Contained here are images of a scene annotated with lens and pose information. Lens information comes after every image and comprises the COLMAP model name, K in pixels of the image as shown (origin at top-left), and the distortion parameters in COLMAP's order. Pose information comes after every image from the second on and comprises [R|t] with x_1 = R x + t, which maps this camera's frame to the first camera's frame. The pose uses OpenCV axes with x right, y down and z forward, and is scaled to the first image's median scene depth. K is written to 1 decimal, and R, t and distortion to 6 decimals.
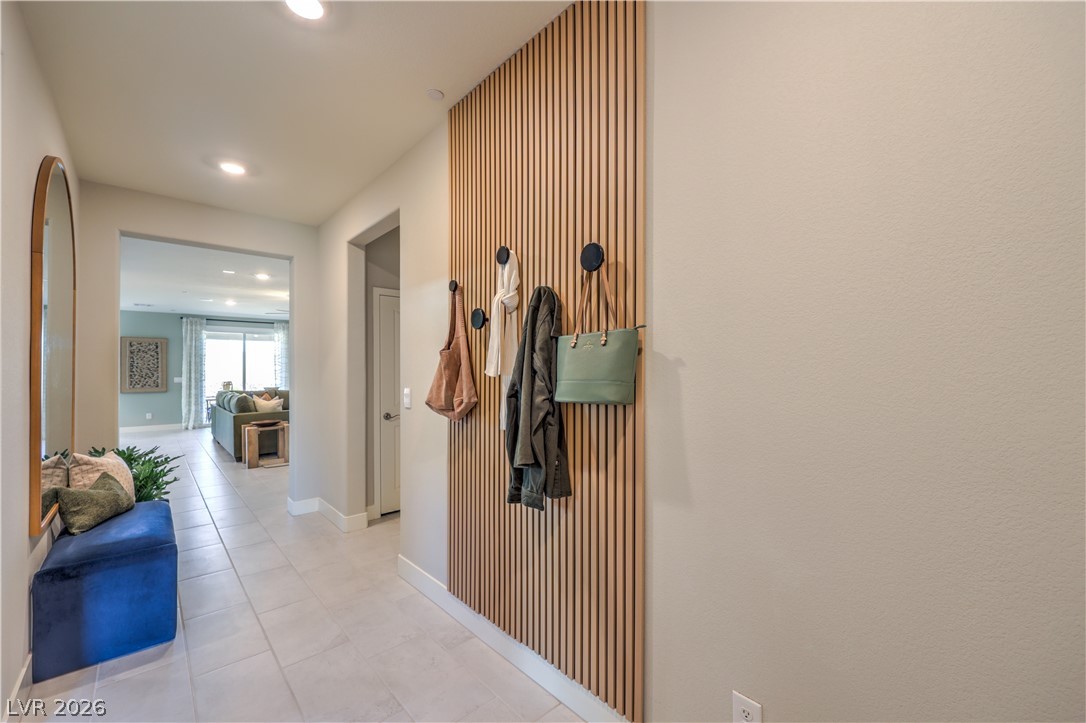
lens RADIAL K [[437.3, 0, 538.7], [0, 437.3, 365.6], [0, 0, 1]] dist [-0.005381, 0.001216]
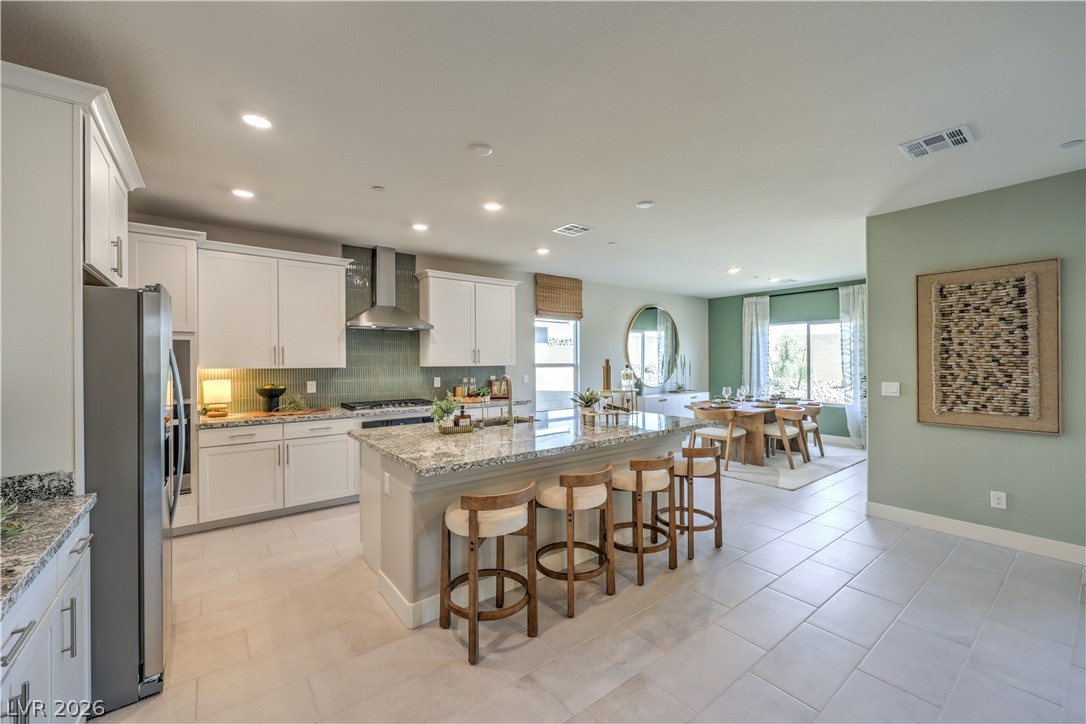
lens RADIAL K [[437.3, 0, 554.2], [0, 437.3, 362.0], [0, 0, 1]] dist [-0.005381, 0.001216]
pose [[-0.070585, 0.004371, -0.997496, -0.532202], [0.012837, 0.999912, 0.003473, 0.004014], [0.997423, -0.012560, -0.070635, 0.679100]]
